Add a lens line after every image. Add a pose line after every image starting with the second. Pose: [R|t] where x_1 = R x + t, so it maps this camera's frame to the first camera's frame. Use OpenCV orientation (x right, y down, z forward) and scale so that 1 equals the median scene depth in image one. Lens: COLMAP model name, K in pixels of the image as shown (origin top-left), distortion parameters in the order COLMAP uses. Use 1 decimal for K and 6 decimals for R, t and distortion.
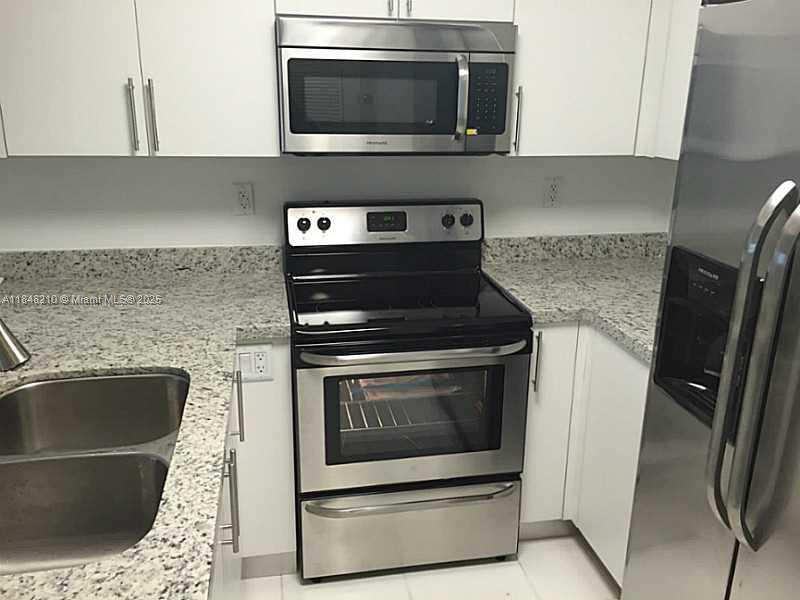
lens RADIAL K [[686.2, 0, 400.0], [0, 686.2, 300.0], [0, 0, 1]] dist [0.038425, -0.009020]
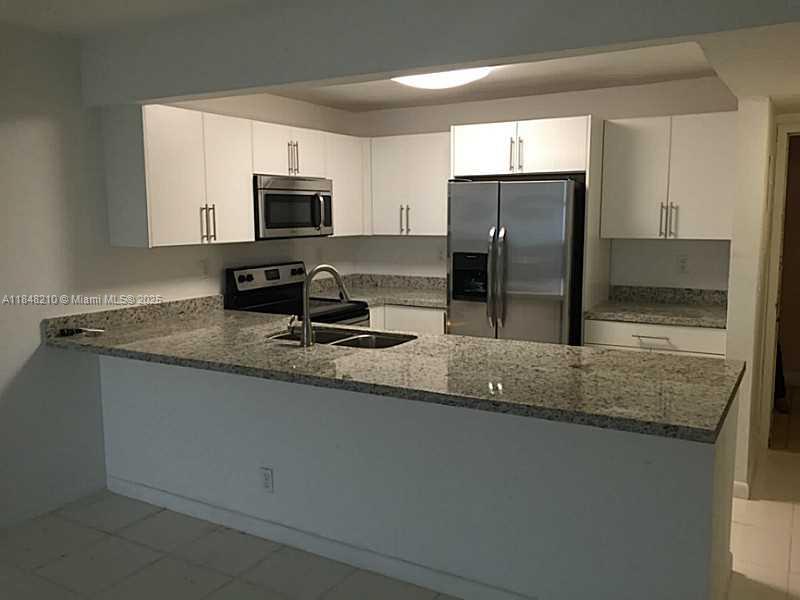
lens RADIAL K [[686.2, 0, 400.0], [0, 686.2, 300.0], [0, 0, 1]] dist [0.038425, -0.009020]
pose [[0.667600, -0.114559, 0.735654, -1.327117], [0.230584, 0.971323, -0.057995, 0.161963], [-0.707913, 0.208347, 0.674871, -0.577083]]
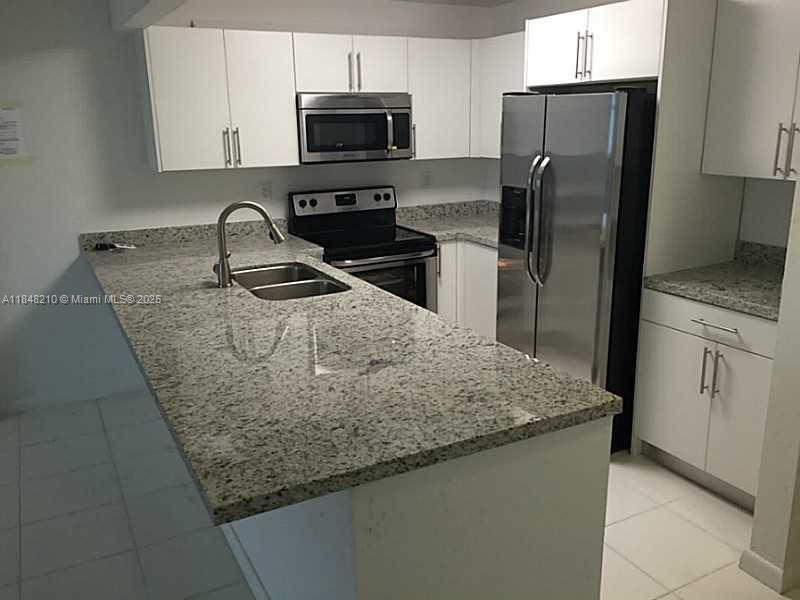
lens RADIAL K [[686.2, 0, 400.0], [0, 686.2, 300.0], [0, 0, 1]] dist [0.038425, -0.009020]
pose [[0.956252, -0.103973, 0.273443, -0.450051], [0.112369, 0.993551, -0.015181, 0.212332], [-0.270101, 0.045244, 0.961768, -0.846381]]
